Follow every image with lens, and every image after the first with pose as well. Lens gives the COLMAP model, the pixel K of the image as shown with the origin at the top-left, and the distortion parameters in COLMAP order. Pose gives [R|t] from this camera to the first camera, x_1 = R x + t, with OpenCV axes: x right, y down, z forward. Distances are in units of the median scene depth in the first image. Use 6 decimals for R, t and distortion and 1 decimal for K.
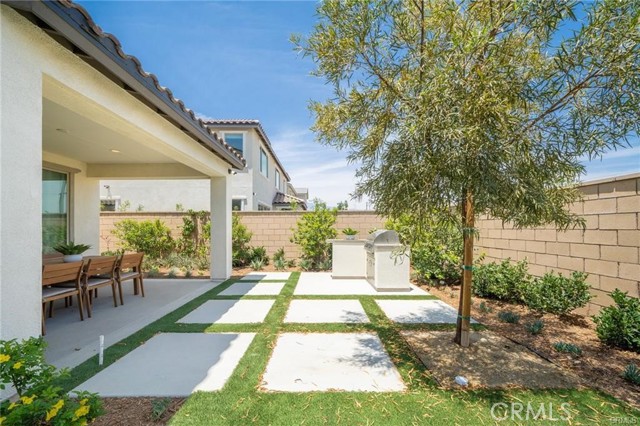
lens RADIAL K [[260.7, 0, 320.8], [0, 260.7, 223.3], [0, 0, 1]] dist [-0.000218, 0.000051]
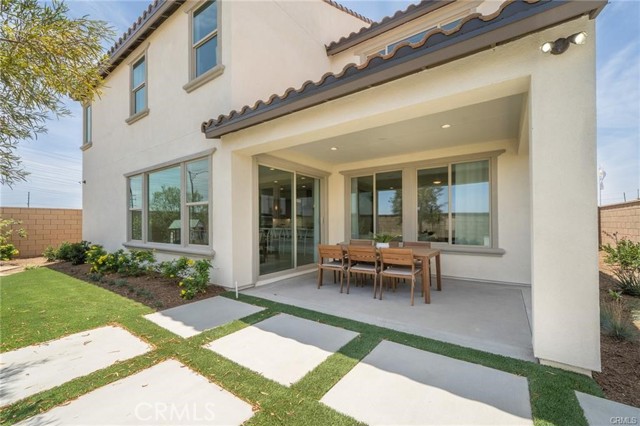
lens RADIAL K [[260.7, 0, 320.8], [0, 260.7, 223.3], [0, 0, 1]] dist [-0.000218, 0.000051]
pose [[-0.582901, 0.016563, -0.812375, 0.183604], [0.029194, 0.999574, -0.000568, 0.028308], [0.812019, -0.024048, -0.583136, 1.695741]]
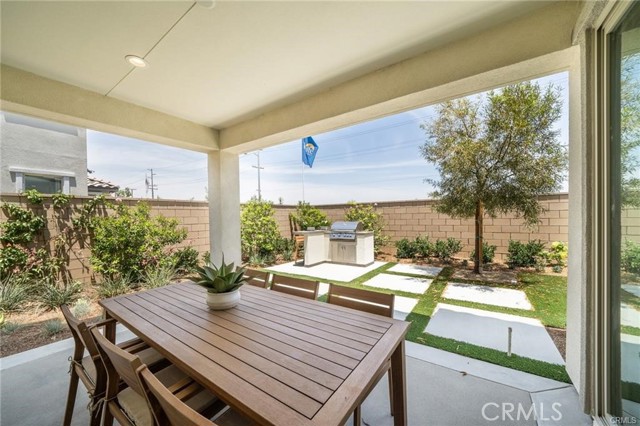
lens RADIAL K [[228.4, 0, 320.0], [0, 228.4, 213.0], [0, 0, 1]] dist [-0.000320, -0.000014]
pose [[0.590213, 0.006374, 0.807222, -1.368834], [-0.005486, 0.999977, -0.003885, -0.027982], [-0.807229, -0.002136, 0.590235, 0.709242]]
